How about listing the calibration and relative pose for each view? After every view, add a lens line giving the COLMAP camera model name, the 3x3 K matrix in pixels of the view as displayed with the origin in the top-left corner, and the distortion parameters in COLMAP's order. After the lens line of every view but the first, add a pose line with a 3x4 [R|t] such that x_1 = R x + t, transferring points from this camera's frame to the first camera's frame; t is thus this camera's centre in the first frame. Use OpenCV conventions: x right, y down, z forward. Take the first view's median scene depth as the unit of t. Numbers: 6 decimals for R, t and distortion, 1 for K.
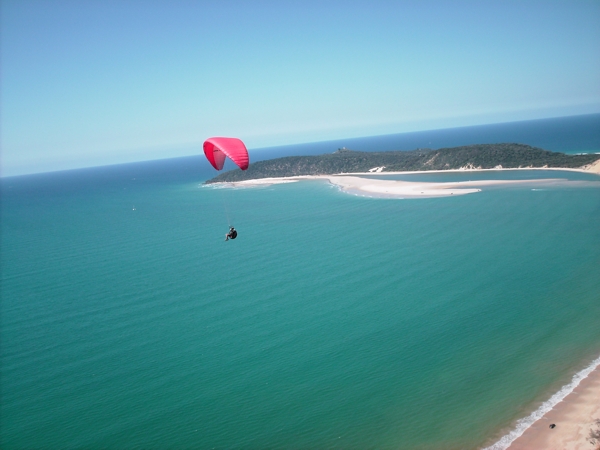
lens RADIAL K [[754.6, 0, 302.6], [0, 754.6, 221.2], [0, 0, 1]] dist [-0.069599, 0.000000]
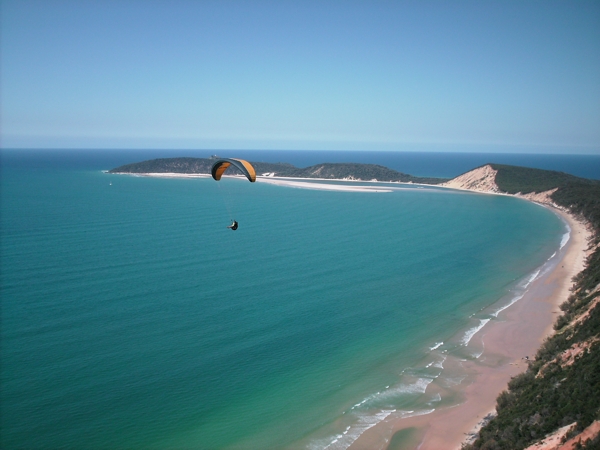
lens RADIAL K [[754.6, 0, 300.1], [0, 754.6, 229.5], [0, 0, 1]] dist [-0.069599, 0.000000]
pose [[0.943390, 0.080260, 0.321828, -0.292517], [-0.076007, 0.996774, -0.025782, 0.062180], [-0.322859, -0.000139, 0.946447, -0.275714]]
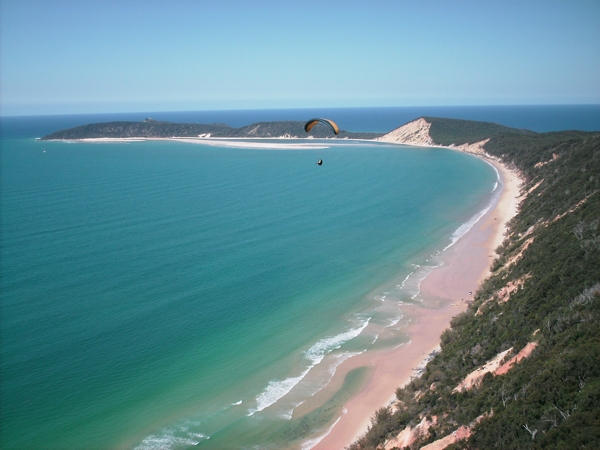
lens RADIAL K [[754.6, 0, 303.5], [0, 754.6, 225.8], [0, 0, 1]] dist [-0.069599, 0.000000]
pose [[0.914257, 0.021221, 0.404580, -0.298214], [-0.031620, 0.999319, 0.019037, 0.063270], [-0.403900, -0.030197, 0.914305, -0.283146]]
